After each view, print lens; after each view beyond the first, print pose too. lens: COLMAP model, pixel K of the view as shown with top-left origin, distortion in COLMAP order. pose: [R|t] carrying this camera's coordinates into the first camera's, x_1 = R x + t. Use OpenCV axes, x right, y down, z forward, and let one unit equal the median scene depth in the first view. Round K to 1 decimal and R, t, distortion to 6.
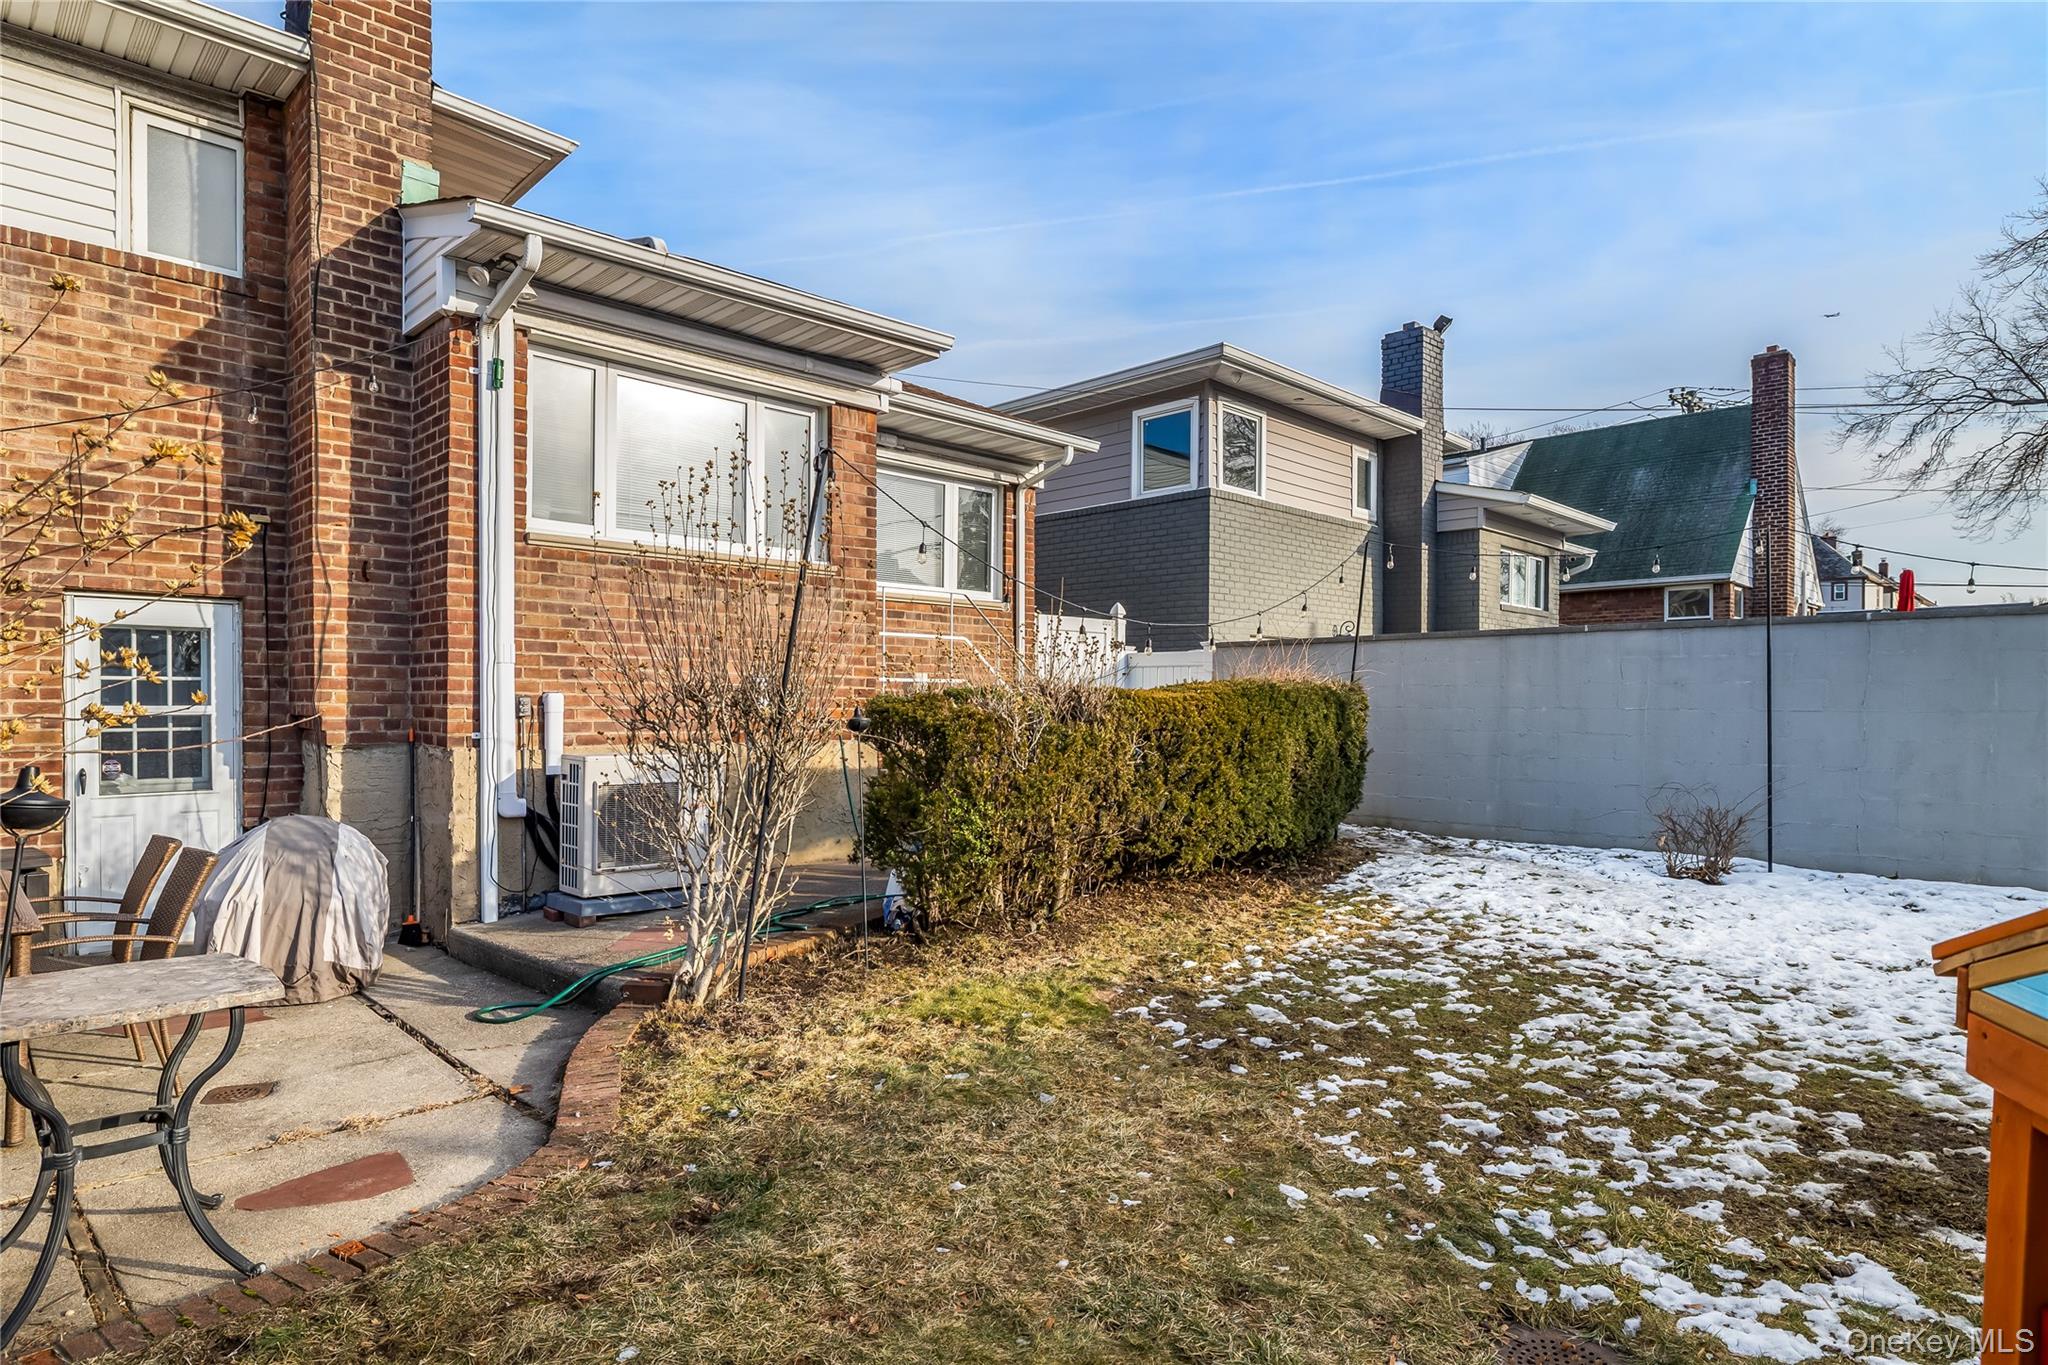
lens RADIAL K [[1119.9, 0, 1025.9], [0, 1119.9, 693.6], [0, 0, 1]] dist [0.000364, -0.000750]
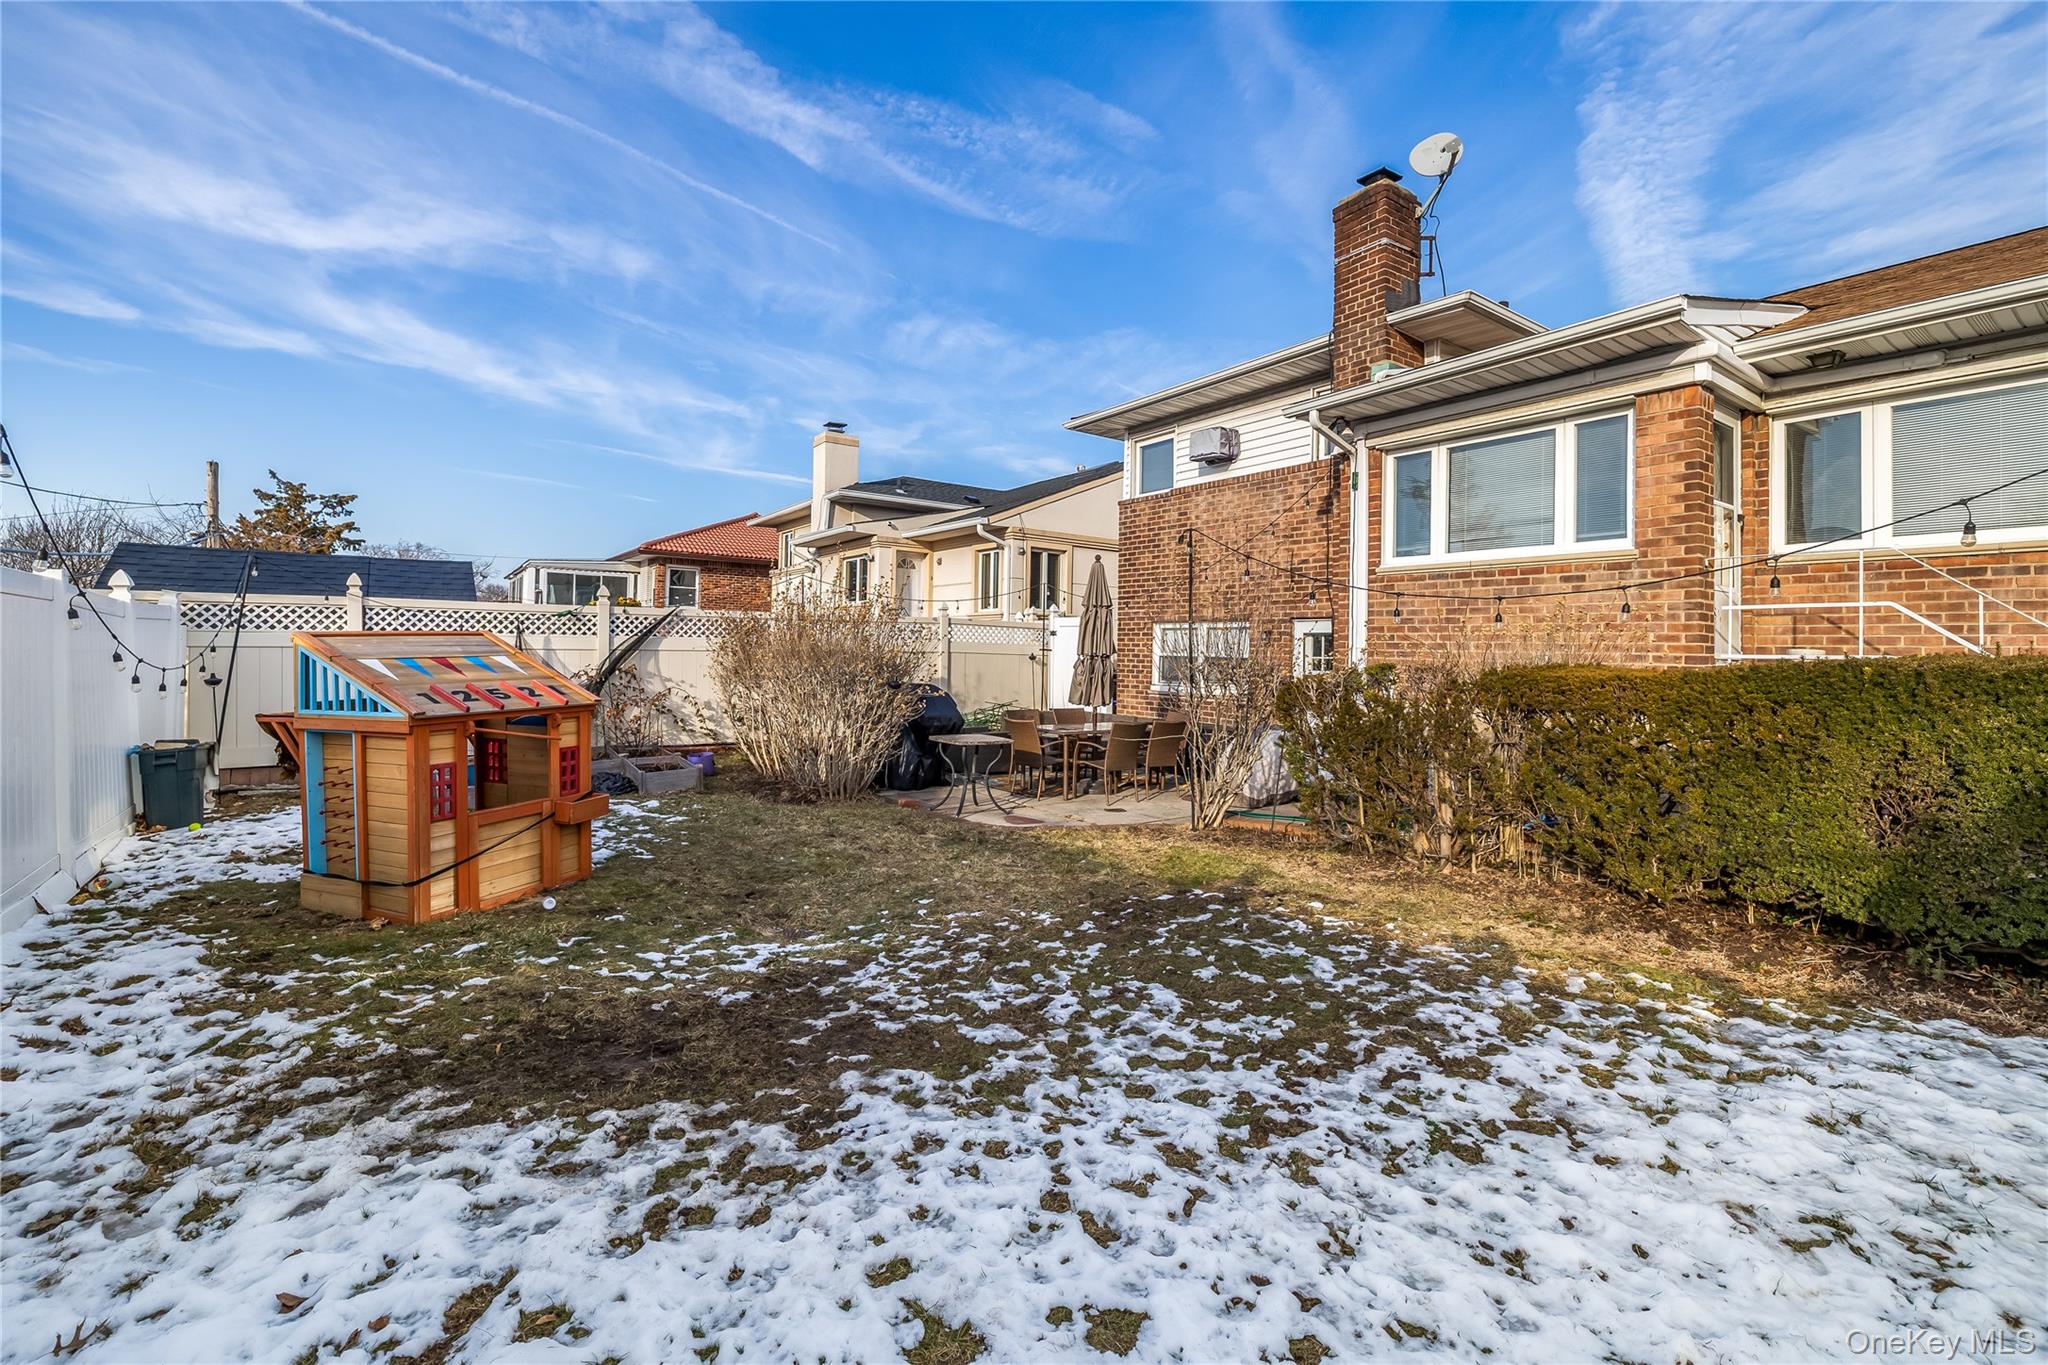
lens RADIAL K [[880.5, 0, 1060.9], [0, 880.5, 653.3], [0, 0, 1]] dist [0.002878, 0.000024]
pose [[-0.134857, -0.003644, -0.990858, 1.248316], [-0.006108, 0.999977, -0.002846, -0.017369], [0.990846, 0.005668, -0.134876, 0.985027]]
